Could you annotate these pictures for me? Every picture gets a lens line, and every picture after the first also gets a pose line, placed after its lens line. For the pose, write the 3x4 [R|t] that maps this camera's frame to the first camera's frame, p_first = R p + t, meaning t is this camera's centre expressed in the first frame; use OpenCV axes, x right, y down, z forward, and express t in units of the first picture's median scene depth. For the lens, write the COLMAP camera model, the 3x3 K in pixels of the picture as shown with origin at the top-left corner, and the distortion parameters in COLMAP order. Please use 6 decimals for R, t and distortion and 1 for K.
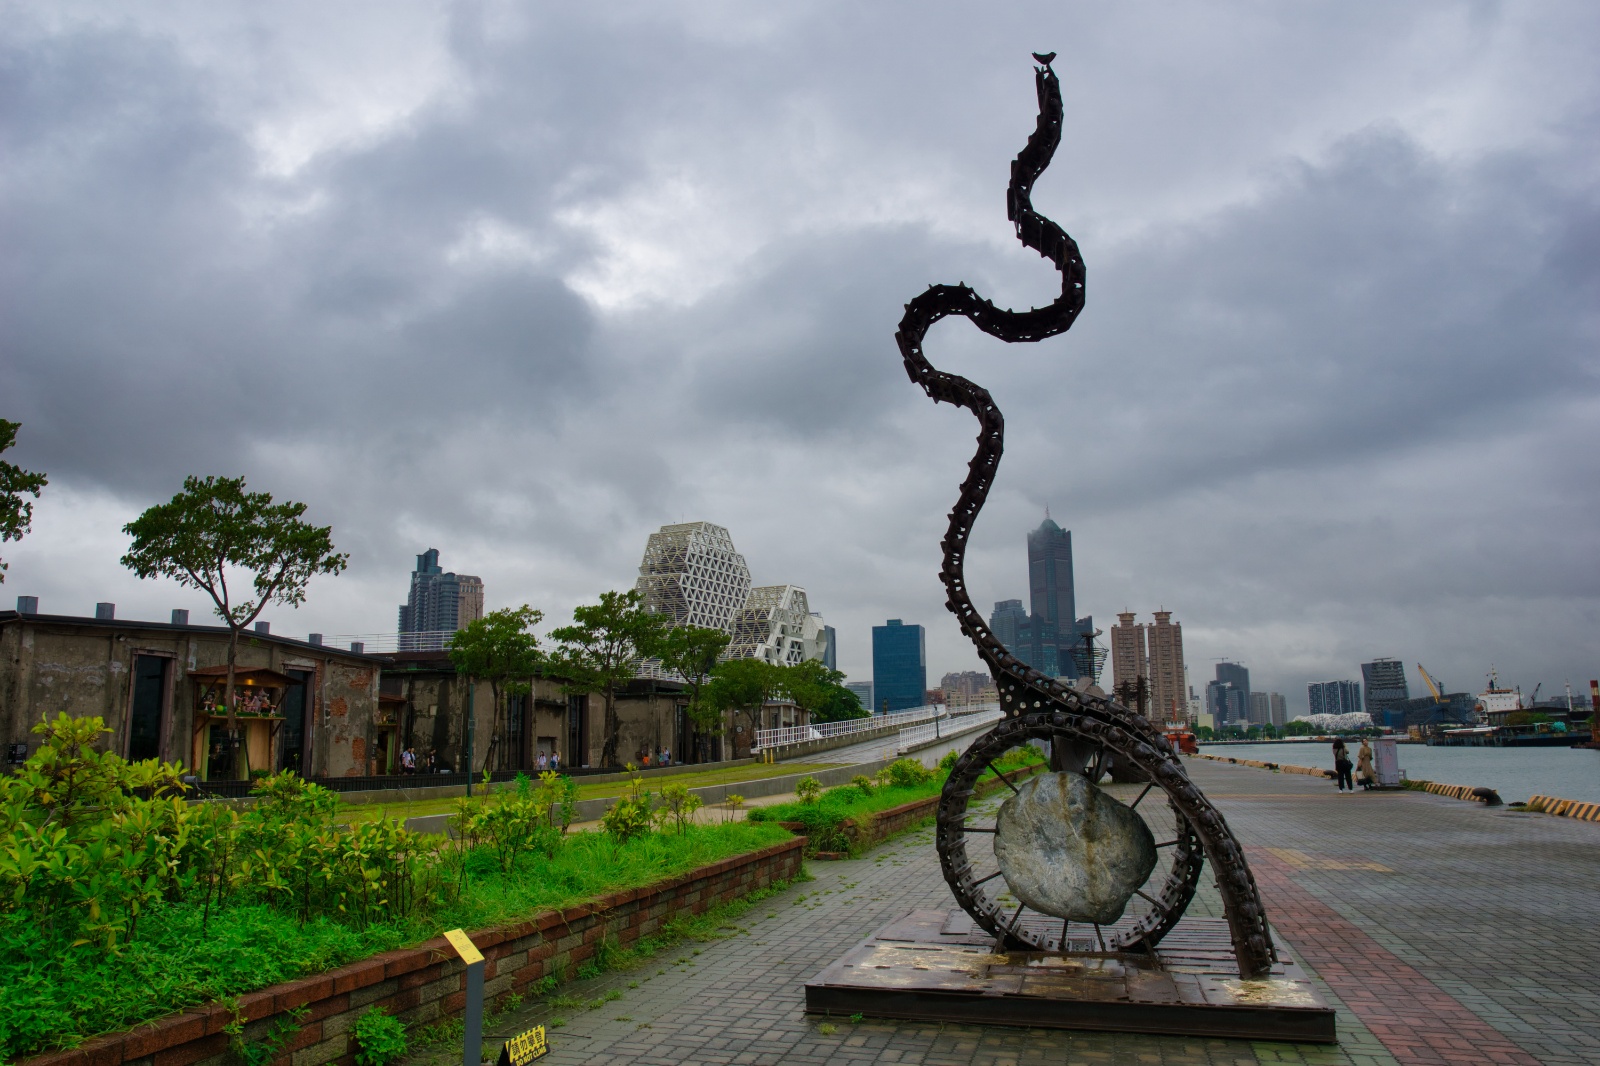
lens RADIAL K [[1127.3, 0, 807.6], [0, 1127.3, 539.6], [0, 0, 1]] dist [-0.104229, 0.065701]
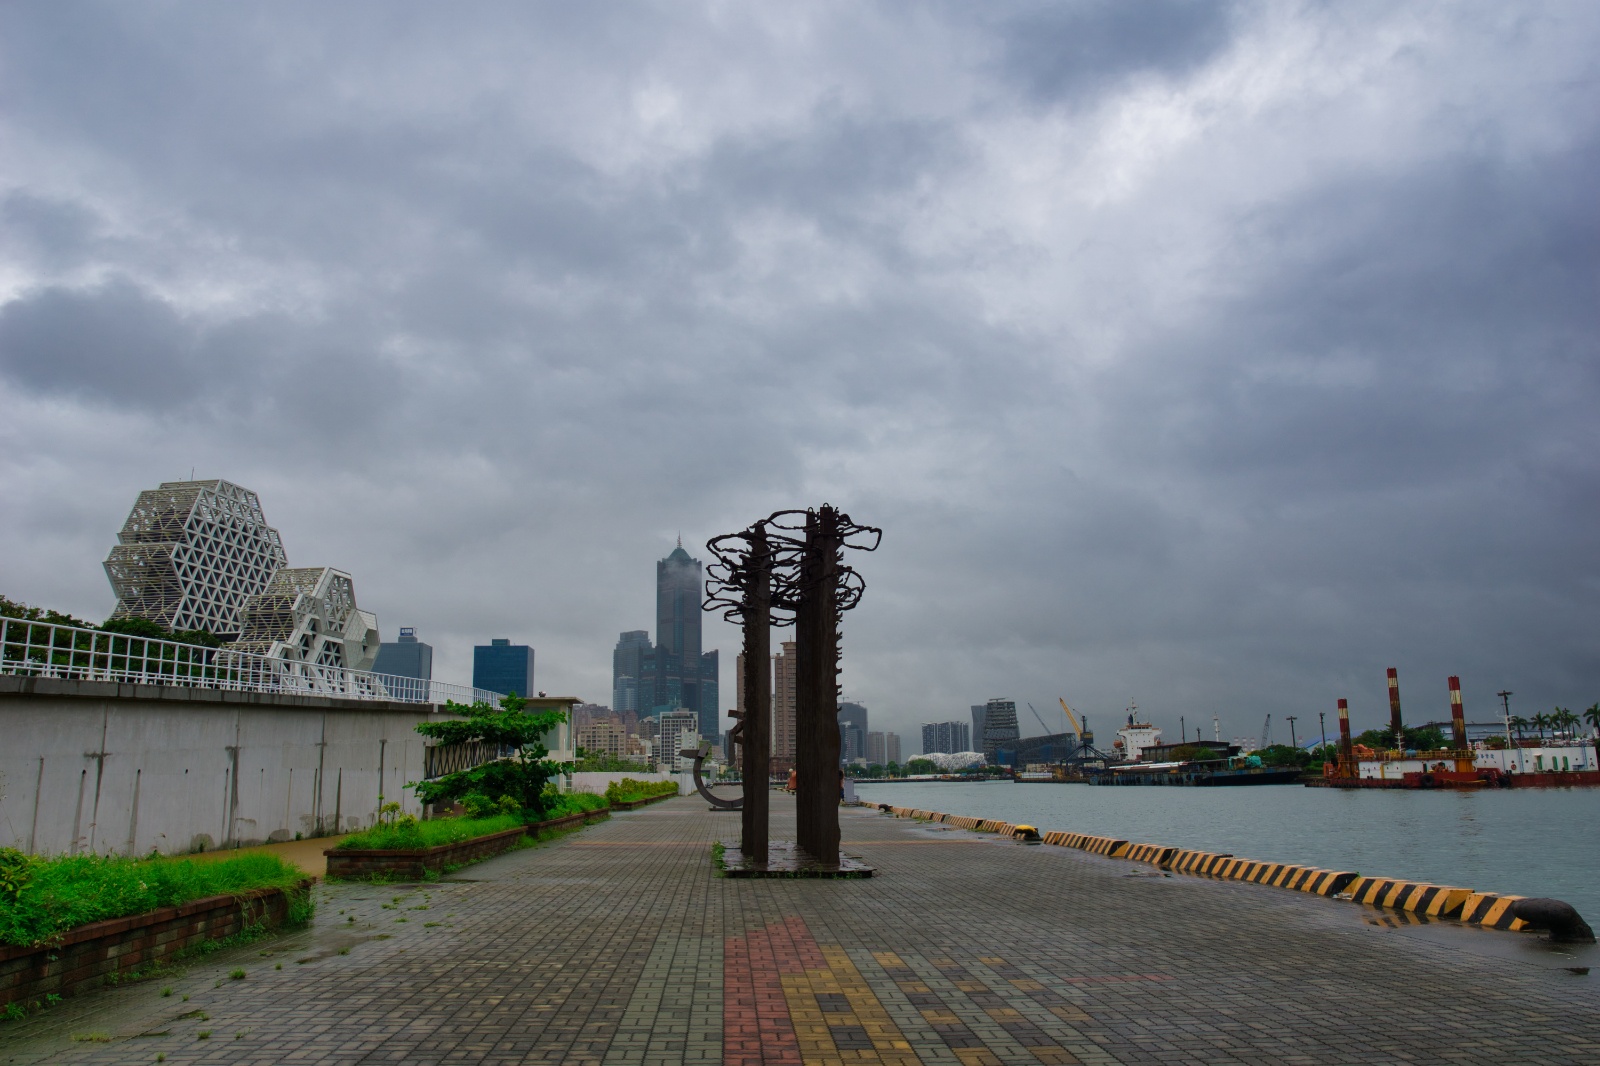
lens RADIAL K [[1127.3, 0, 806.3], [0, 1127.3, 534.0], [0, 0, 1]] dist [-0.104229, 0.065701]
pose [[0.947345, 0.064563, 0.313640, 0.048743], [-0.053055, 0.997573, -0.045097, 0.031364], [-0.315790, 0.026082, 0.948471, 0.171288]]
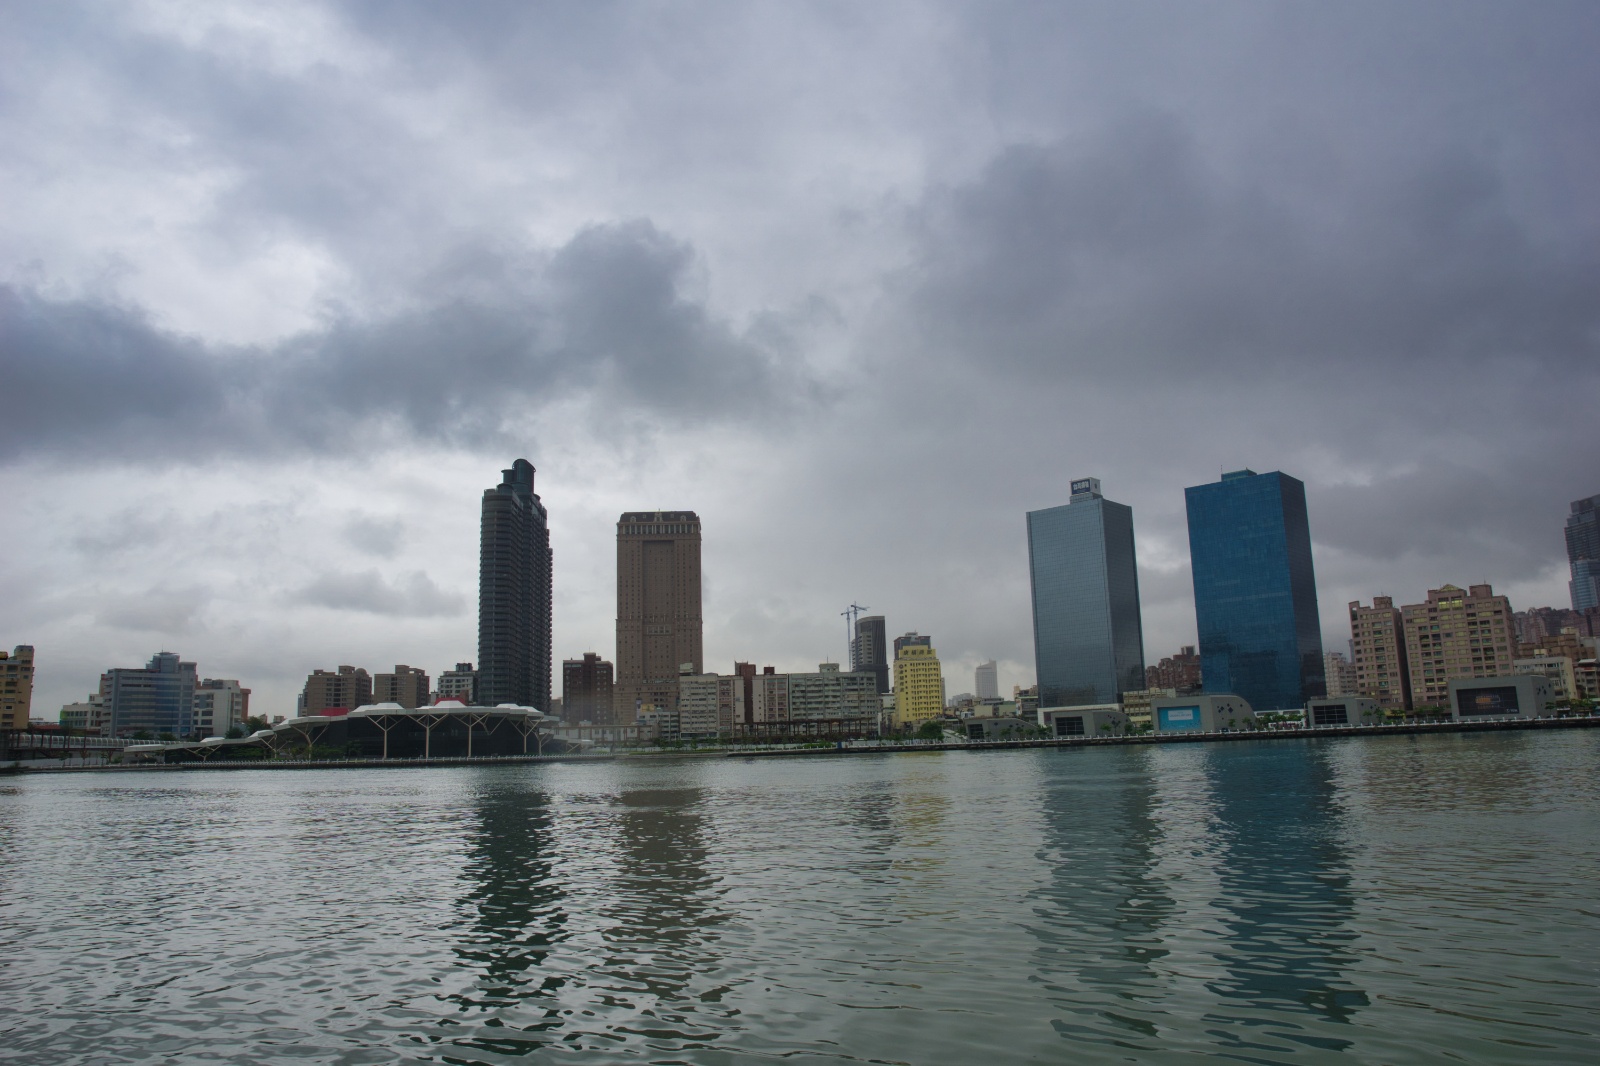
lens RADIAL K [[1127.3, 0, 797.9], [0, 1127.3, 539.7], [0, 0, 1]] dist [-0.104229, 0.065701]
pose [[0.881243, -0.100560, -0.461842, 0.274872], [0.106148, 0.994253, -0.013943, 0.184573], [0.460589, -0.036737, 0.886853, 1.009459]]
